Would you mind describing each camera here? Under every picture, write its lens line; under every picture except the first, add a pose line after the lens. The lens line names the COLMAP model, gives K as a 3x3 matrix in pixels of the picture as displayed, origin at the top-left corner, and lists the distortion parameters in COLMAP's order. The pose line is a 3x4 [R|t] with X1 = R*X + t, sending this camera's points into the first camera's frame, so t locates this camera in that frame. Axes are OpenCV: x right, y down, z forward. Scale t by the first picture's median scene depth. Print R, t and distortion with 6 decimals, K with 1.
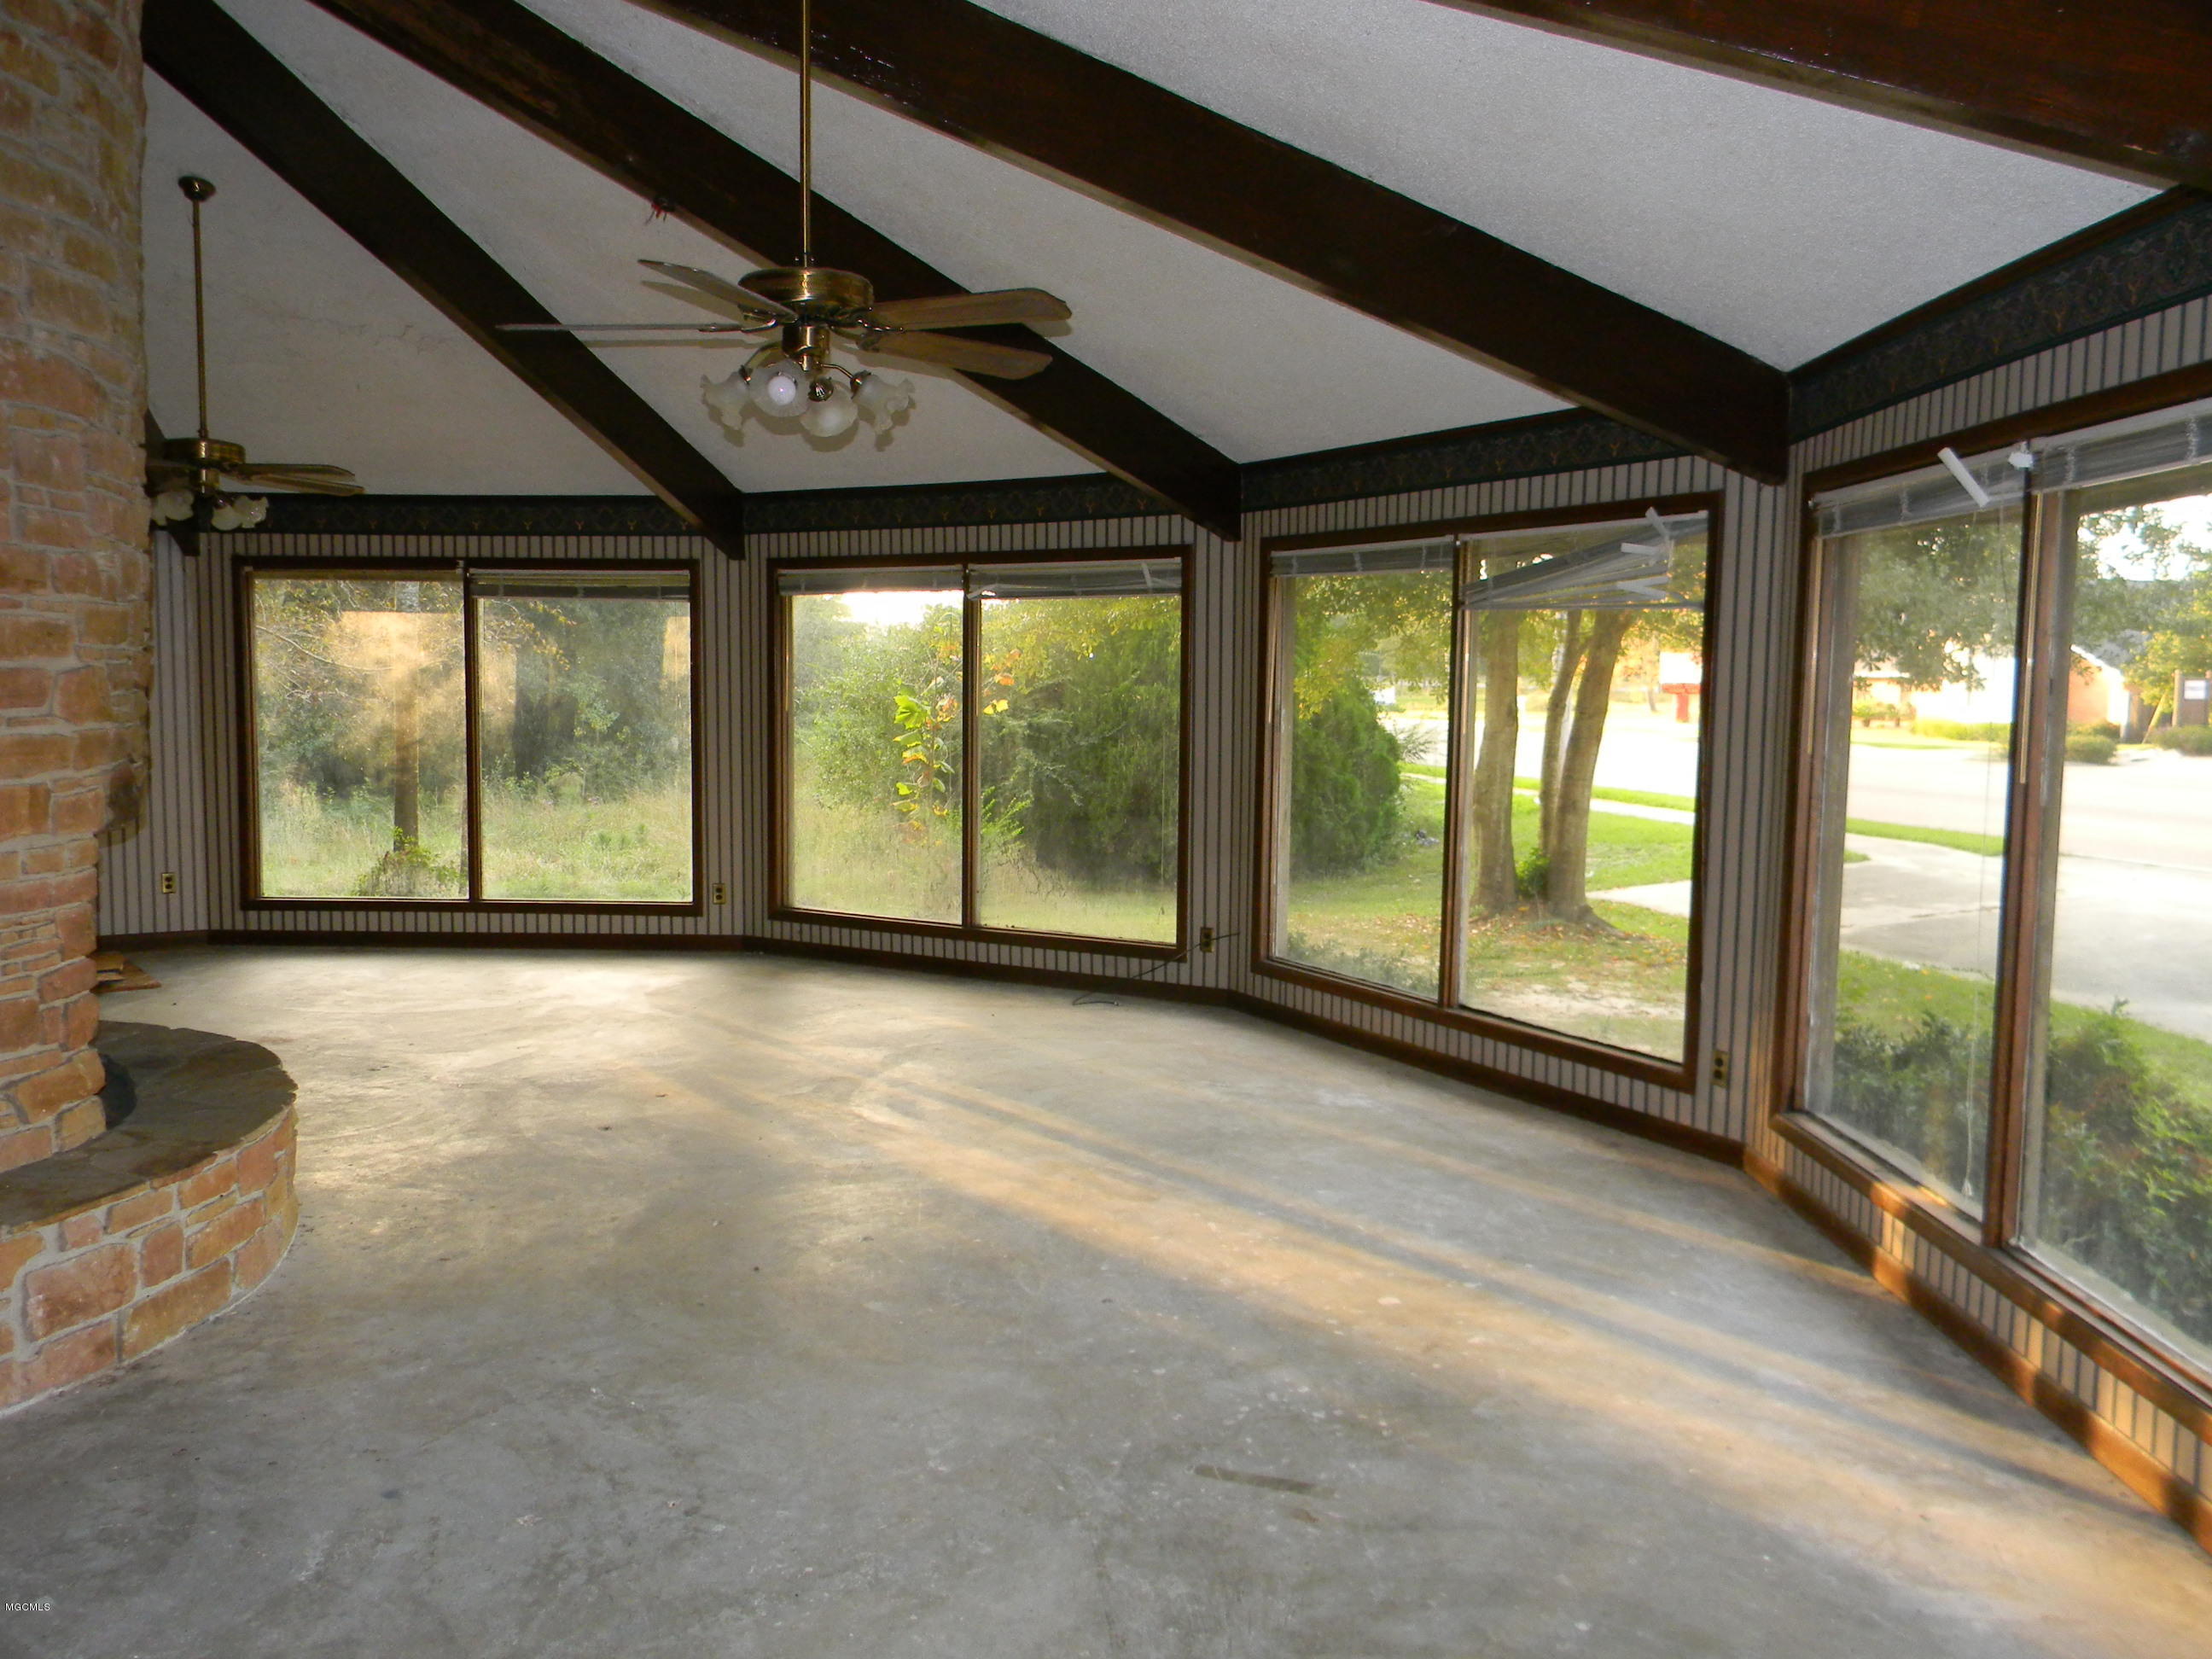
lens RADIAL K [[1793.9, 0, 1104.9], [0, 1793.9, 845.7], [0, 0, 1]] dist [0.028974, -0.015537]
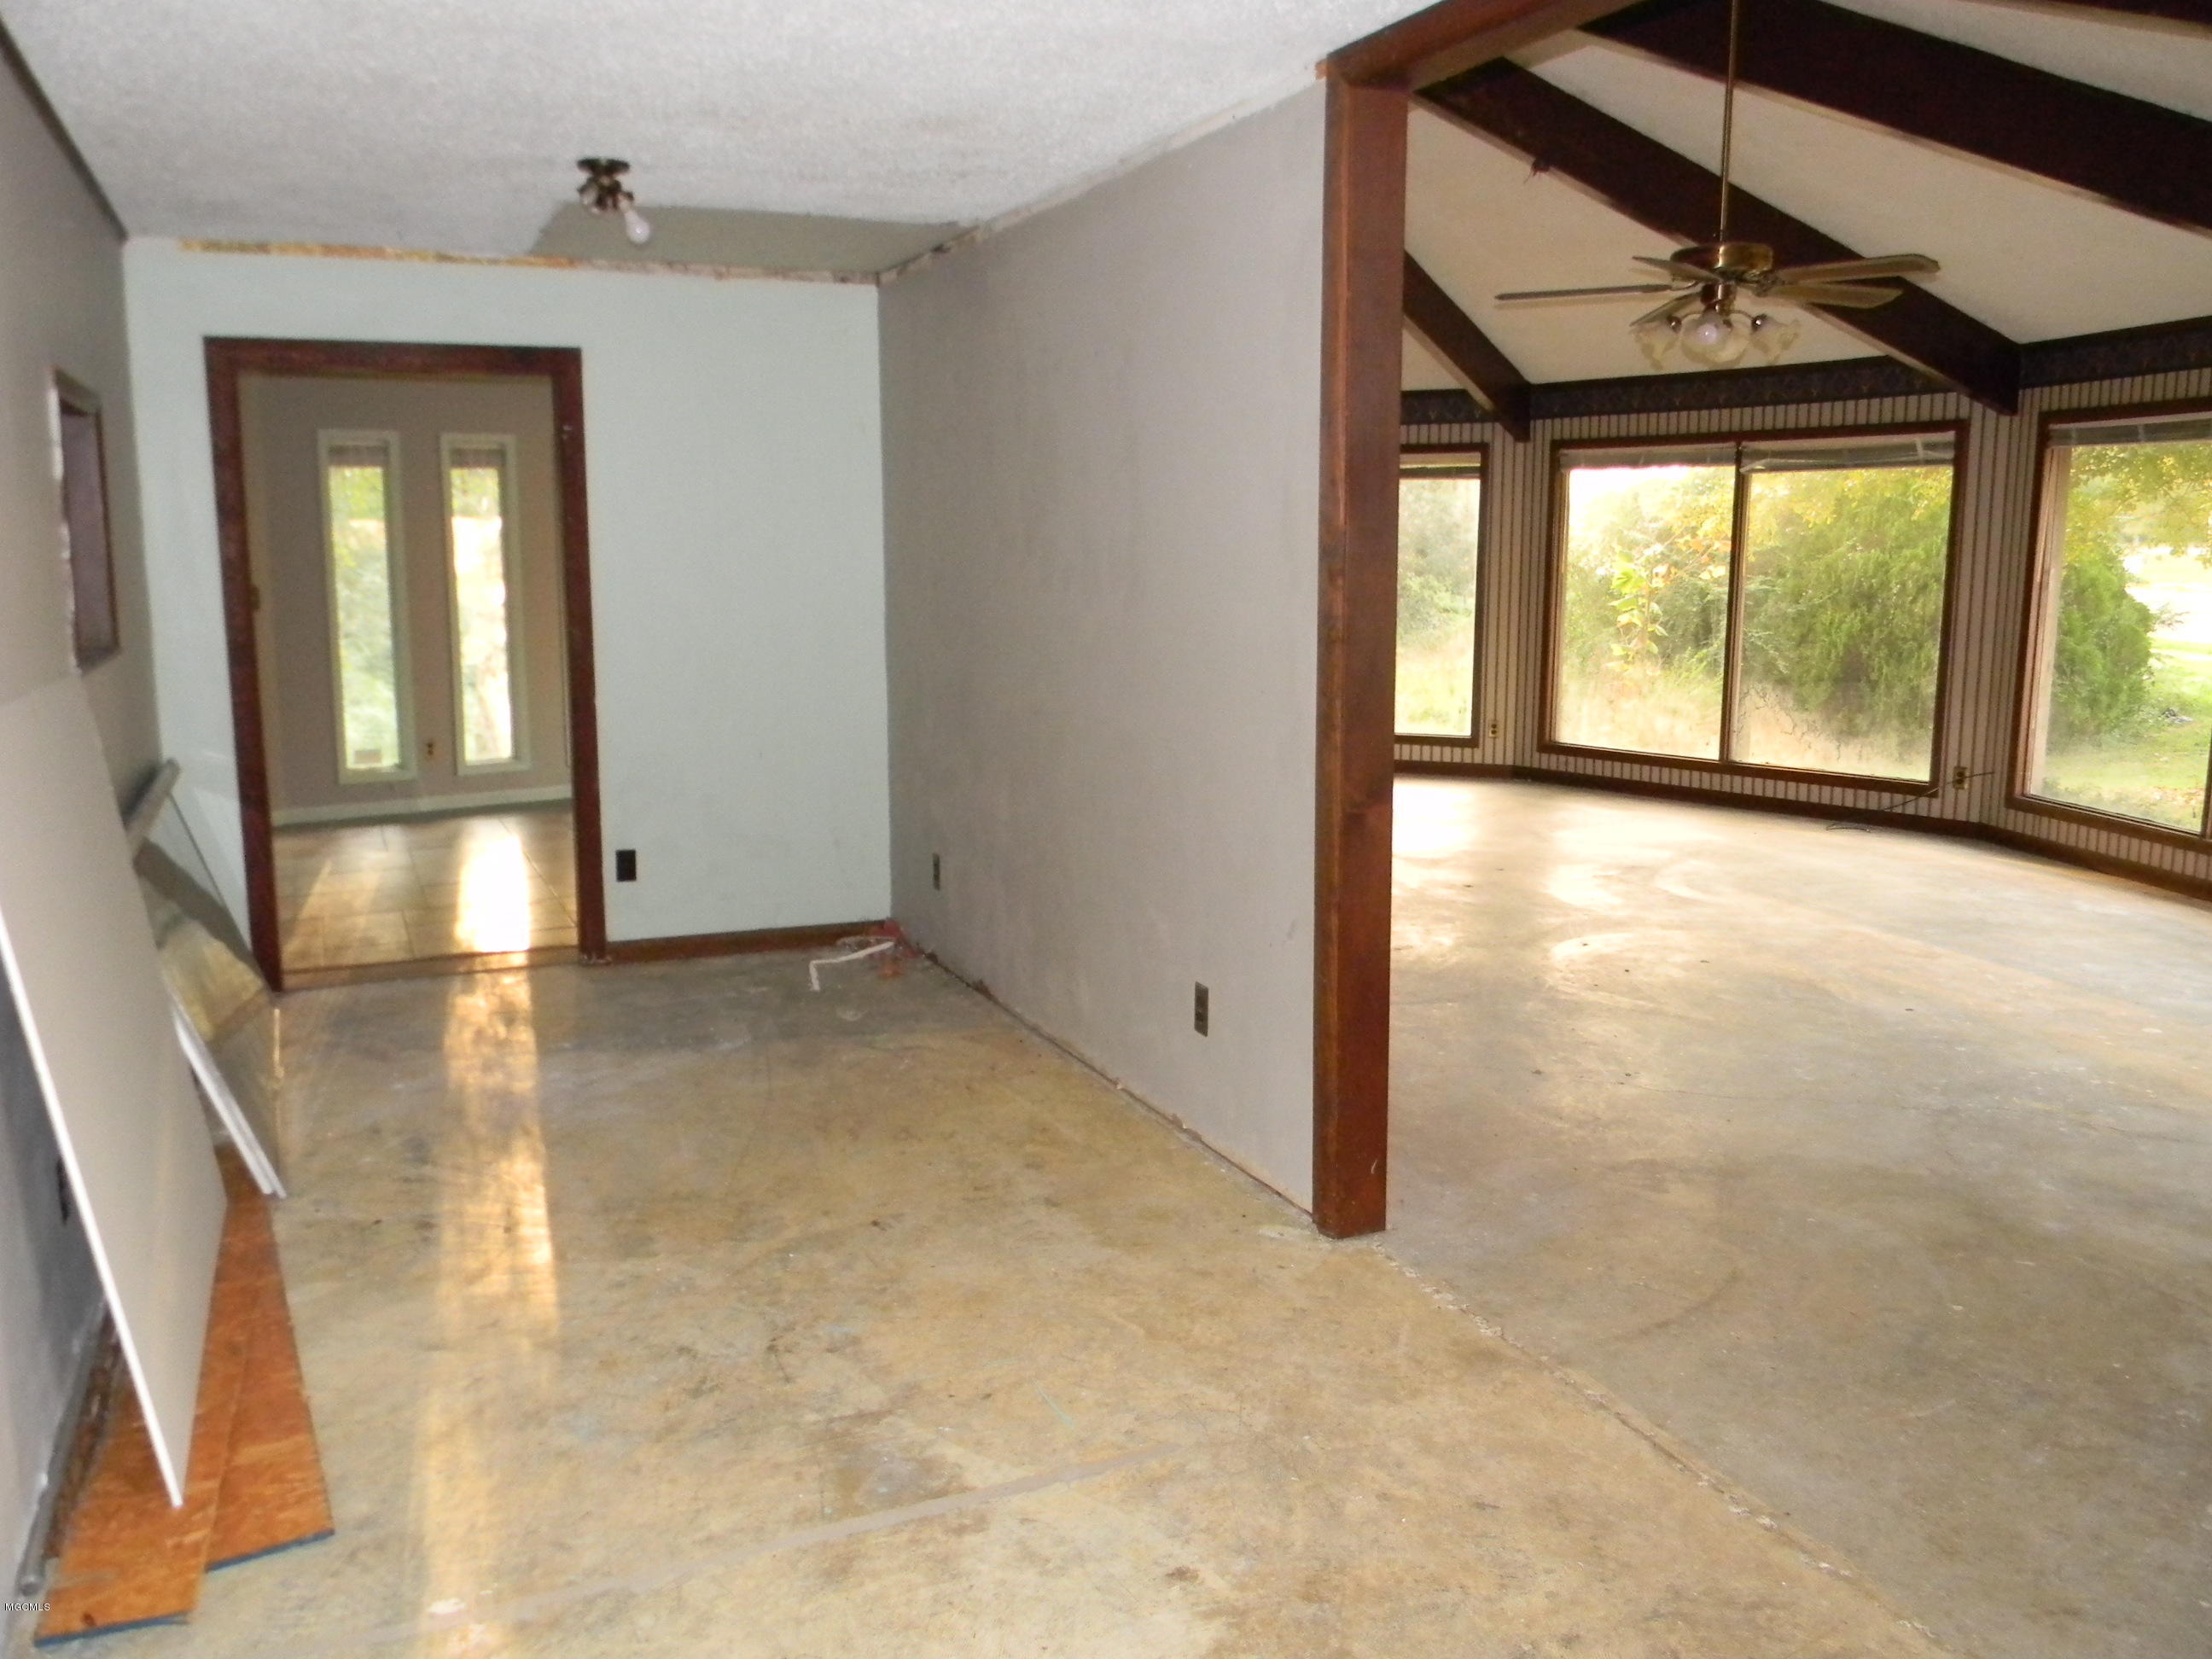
lens RADIAL K [[1793.9, 0, 1109.8], [0, 1793.9, 816.6], [0, 0, 1]] dist [0.028974, -0.015537]
pose [[0.938253, 0.048355, -0.342554, -0.049385], [-0.029466, 0.997755, 0.060135, 0.022693], [0.344693, -0.046328, 0.937572, -0.214130]]
